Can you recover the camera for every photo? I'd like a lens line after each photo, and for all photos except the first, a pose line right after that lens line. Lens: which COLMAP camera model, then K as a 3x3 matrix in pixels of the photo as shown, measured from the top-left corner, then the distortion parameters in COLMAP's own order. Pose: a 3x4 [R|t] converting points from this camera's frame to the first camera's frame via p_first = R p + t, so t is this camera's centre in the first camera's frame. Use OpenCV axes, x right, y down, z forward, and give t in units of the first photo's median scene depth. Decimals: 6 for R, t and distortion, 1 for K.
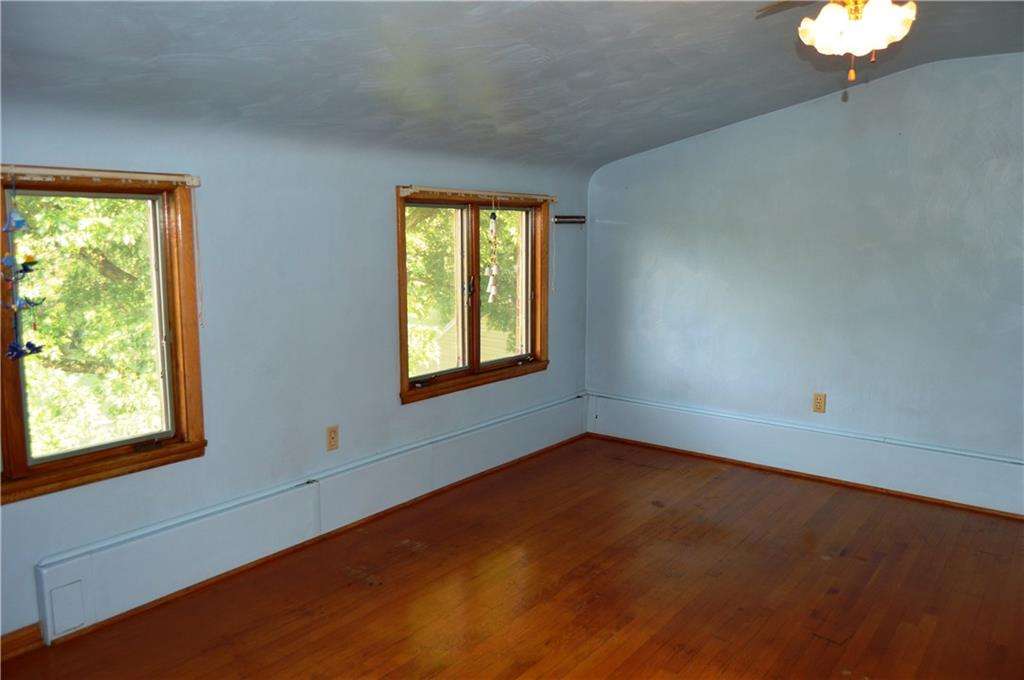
lens RADIAL K [[805.4, 0, 512.0], [0, 805.4, 340.0], [0, 0, 1]] dist [-0.007974, 0.002477]
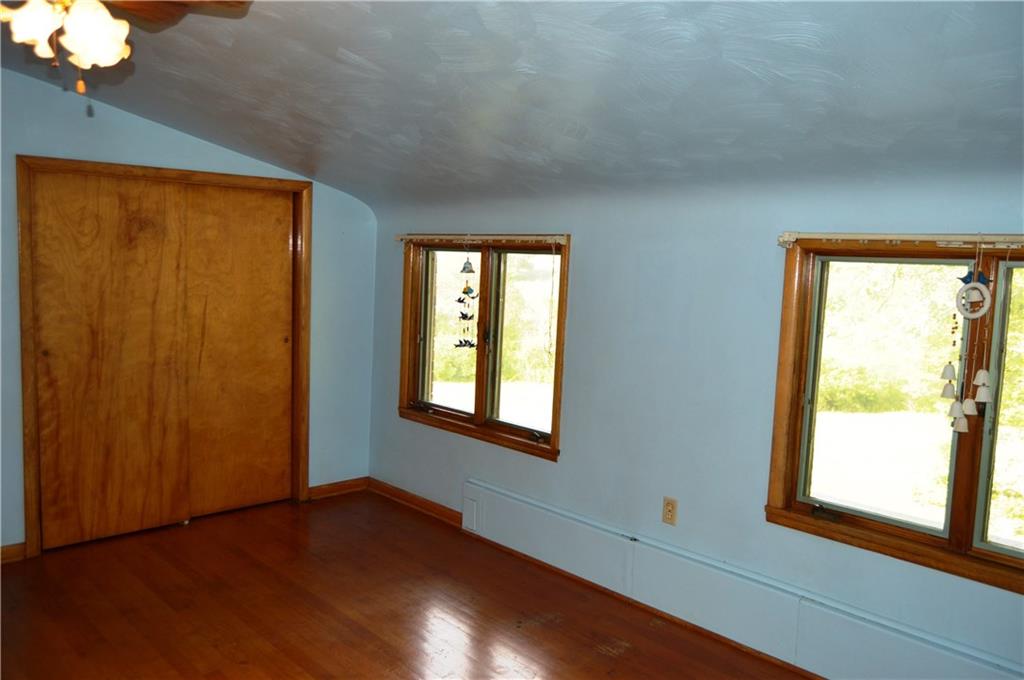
lens RADIAL K [[805.4, 0, 512.0], [0, 805.4, 340.0], [0, 0, 1]] dist [-0.007974, 0.002477]
pose [[-0.191427, 0.069305, -0.979057, 0.810243], [-0.187901, 0.976466, 0.105860, -0.153080], [0.963353, 0.204231, -0.173900, 1.107104]]
